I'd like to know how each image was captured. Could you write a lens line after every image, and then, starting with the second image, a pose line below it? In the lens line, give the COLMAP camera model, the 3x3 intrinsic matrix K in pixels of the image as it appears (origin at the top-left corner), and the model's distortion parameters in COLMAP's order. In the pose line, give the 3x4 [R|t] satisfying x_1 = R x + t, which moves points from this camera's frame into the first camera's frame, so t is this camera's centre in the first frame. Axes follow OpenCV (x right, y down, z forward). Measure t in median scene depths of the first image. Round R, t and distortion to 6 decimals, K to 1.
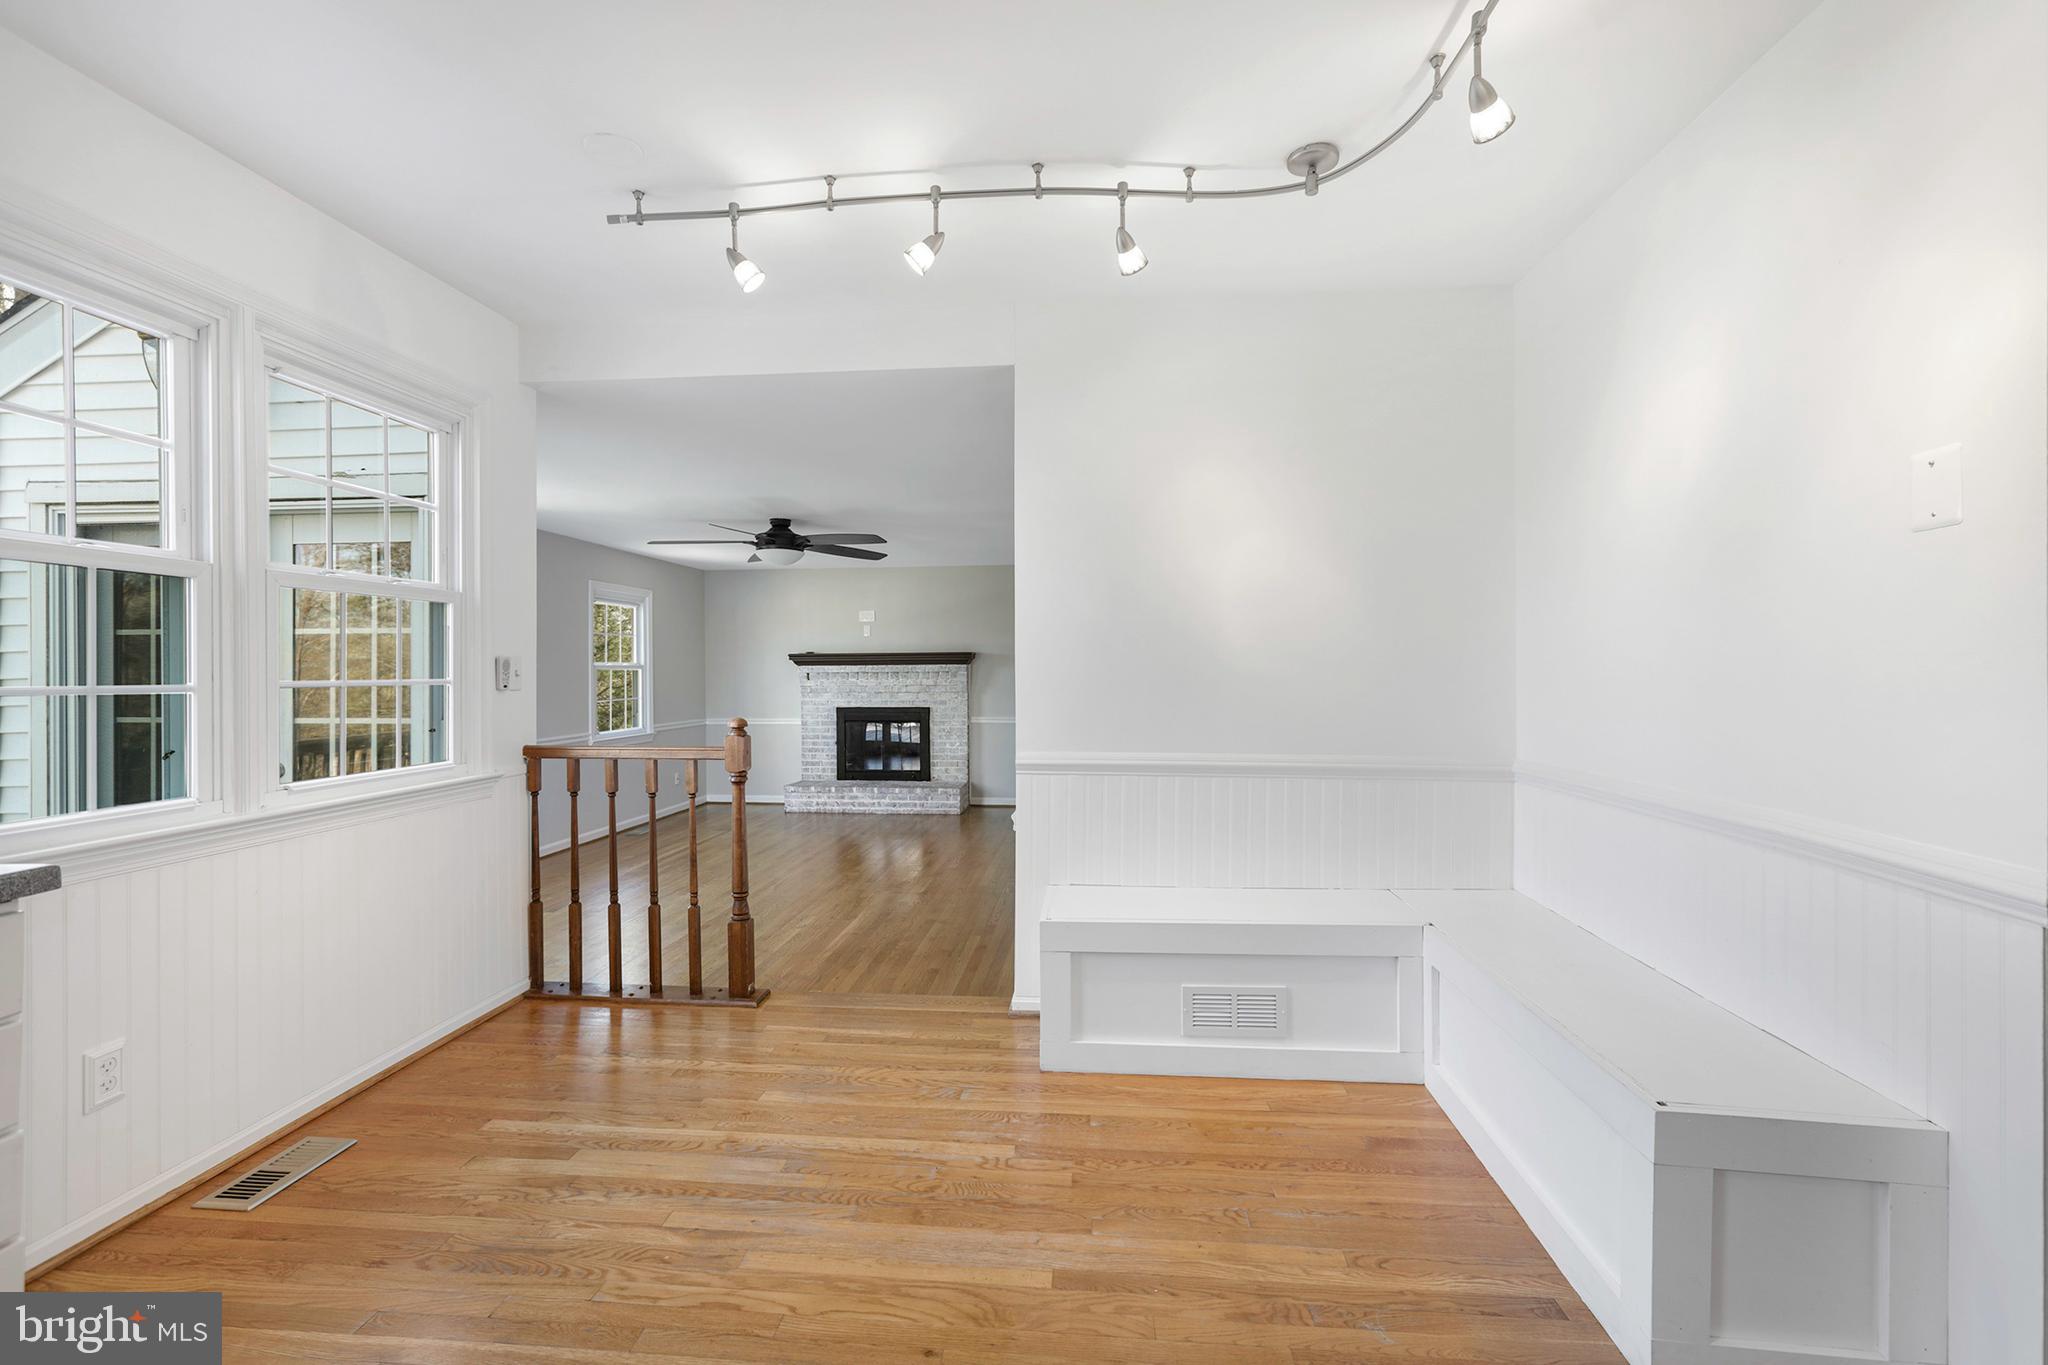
lens RADIAL K [[912.4, 0, 1010.6], [0, 912.4, 670.1], [0, 0, 1]] dist [-0.028454, 0.020490]
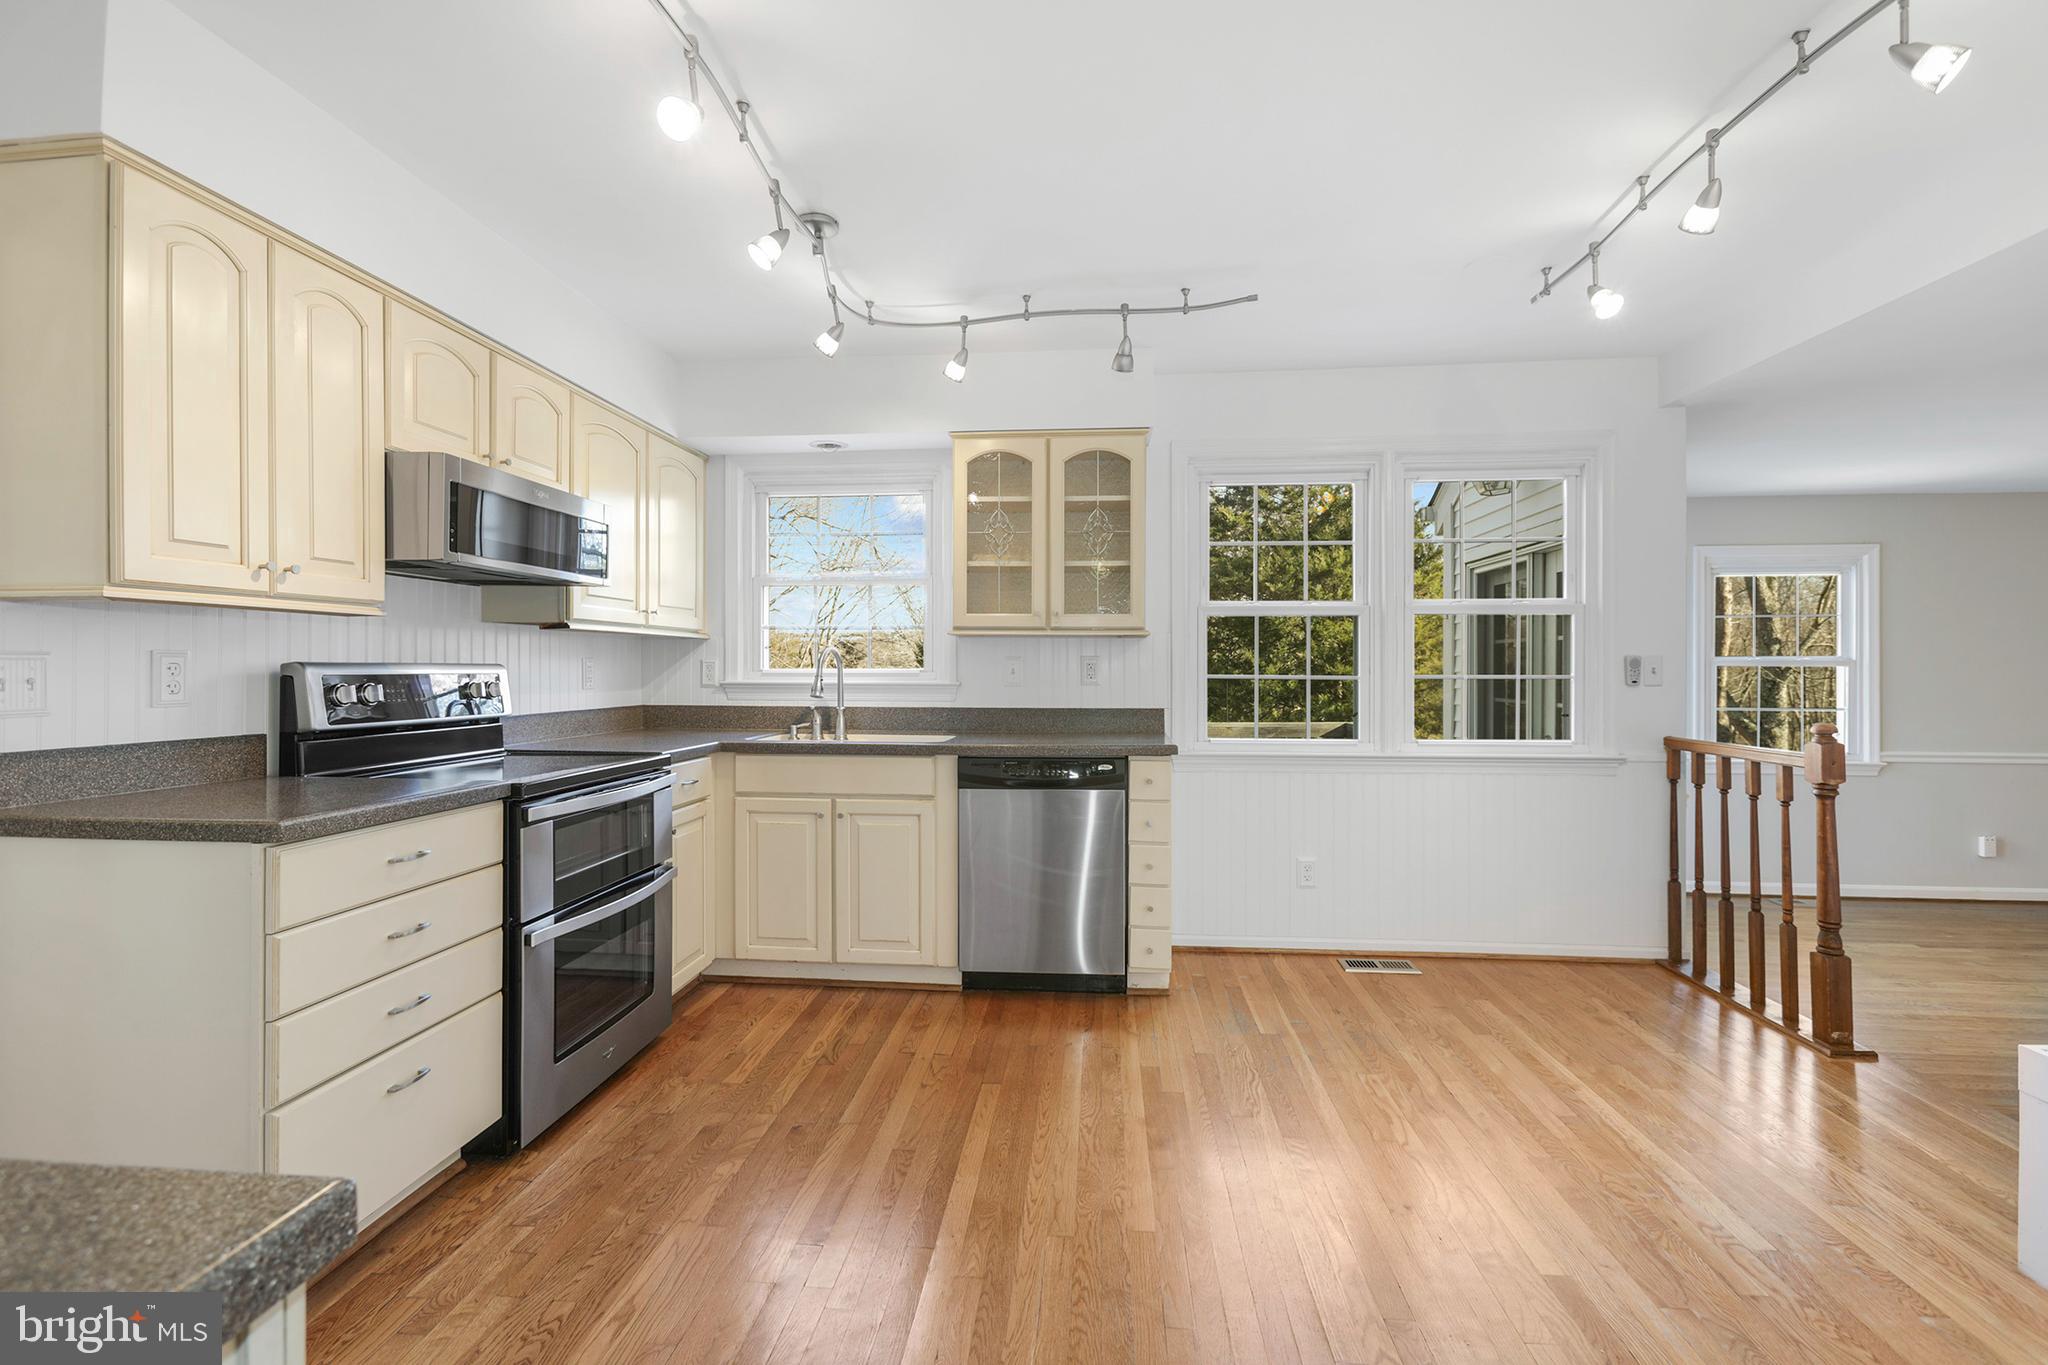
lens RADIAL K [[896.8, 0, 1017.1], [0, 896.8, 668.8], [0, 0, 1]] dist [0.000700, 0.000278]
pose [[0.002367, 0.002877, -0.999993, 0.561260], [-0.000500, 0.999996, 0.002876, -0.002107], [0.999997, 0.000493, 0.002368, 0.214652]]
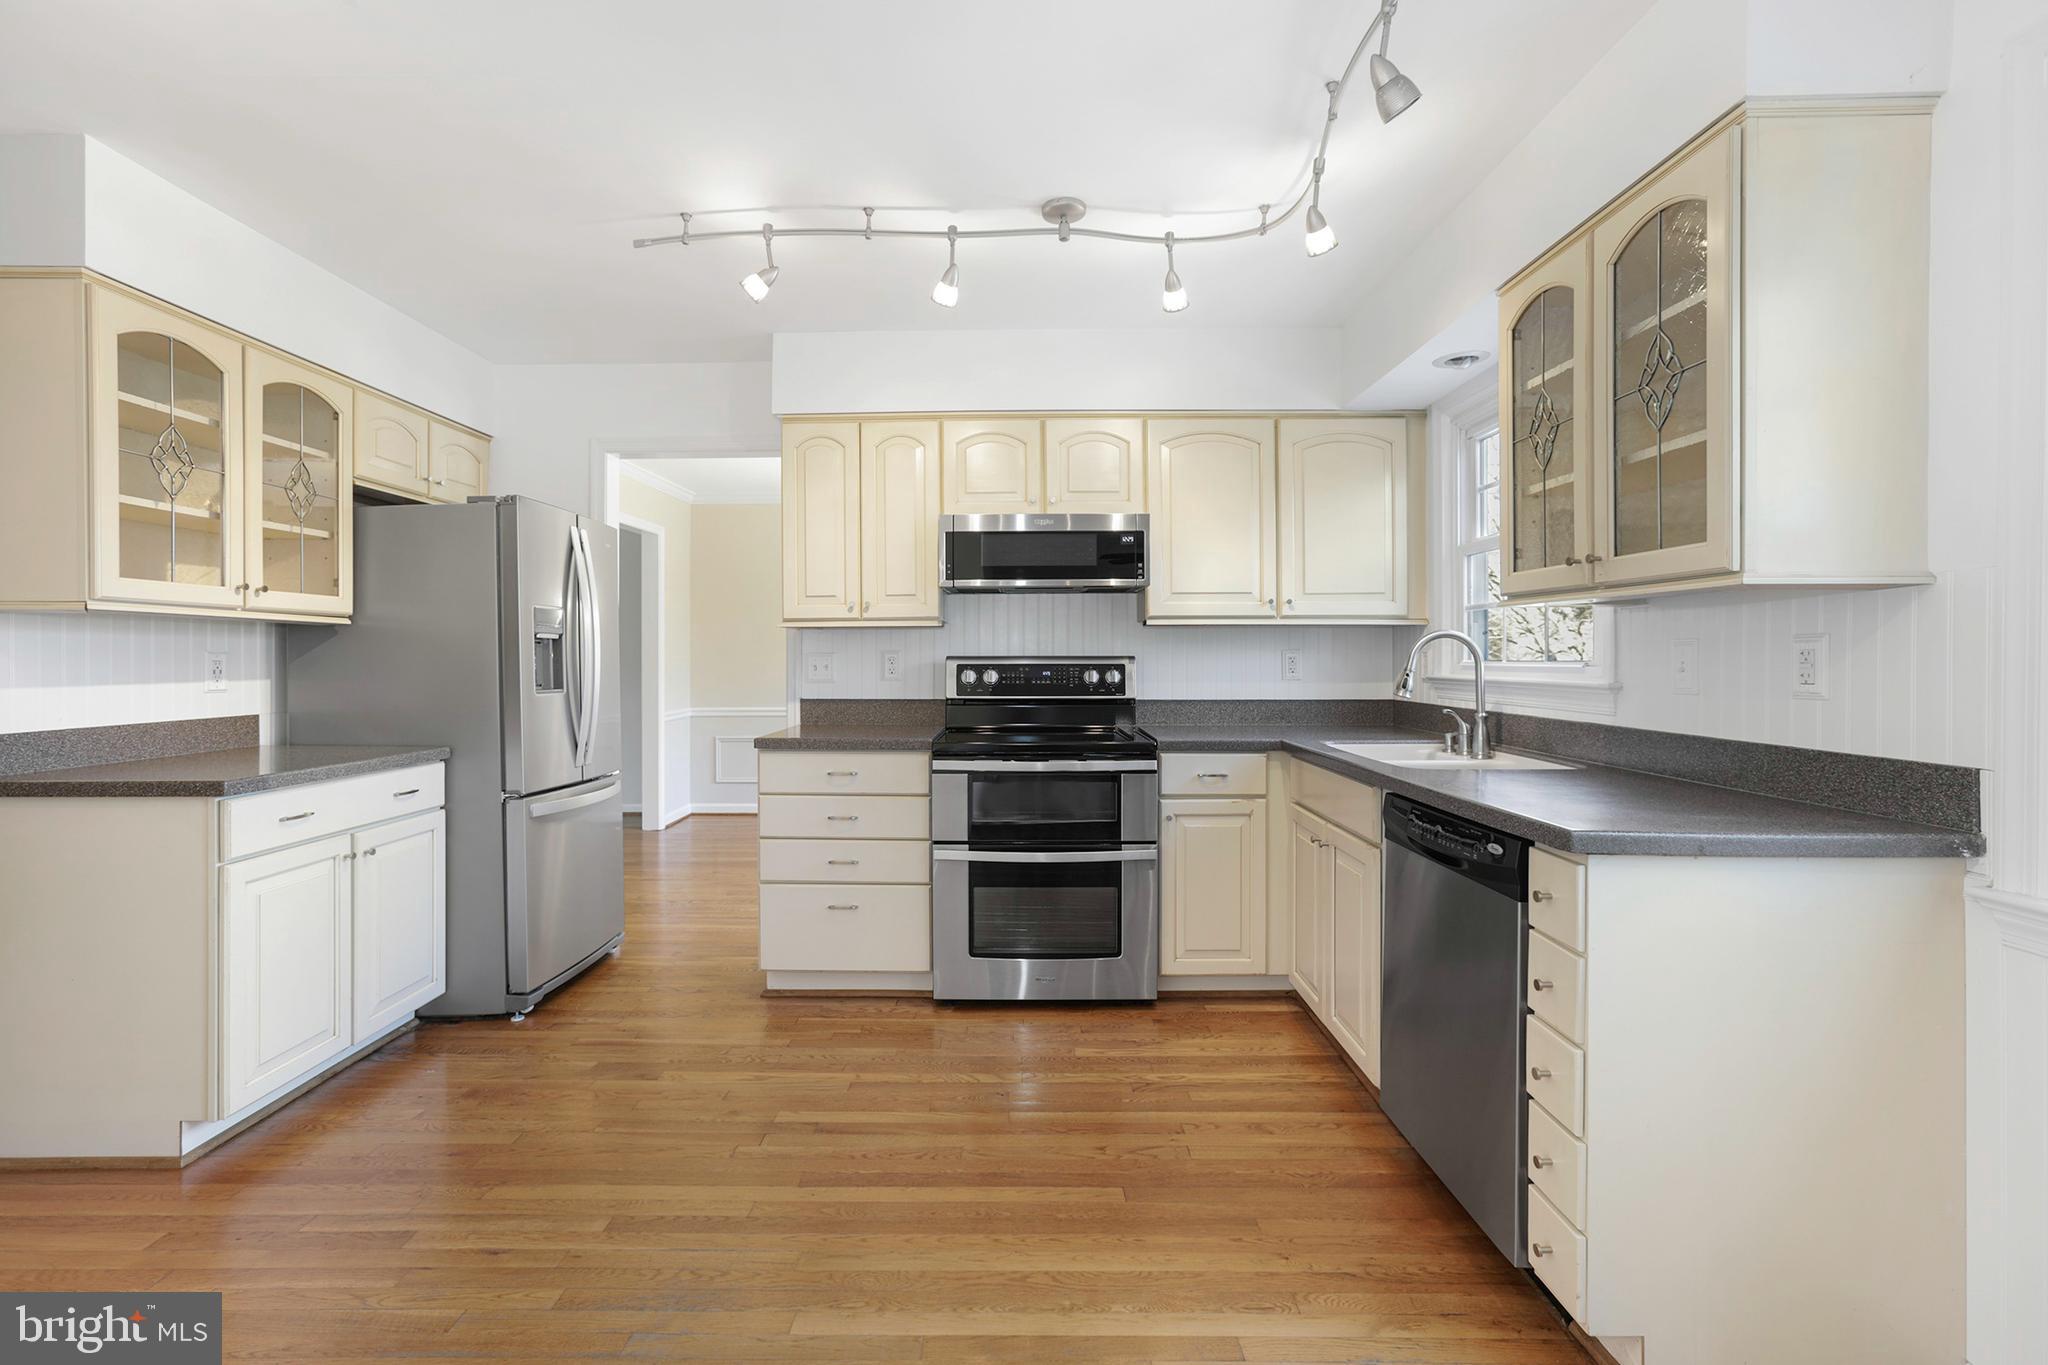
lens RADIAL K [[925.5, 0, 1014.3], [0, 925.5, 662.2], [0, 0, 1]] dist [-0.013553, 0.000647]
pose [[-0.996164, 0.003143, -0.087450, -0.103409], [0.002678, 0.999982, 0.005434, -0.003320], [0.087466, 0.005179, -0.996154, 0.822664]]
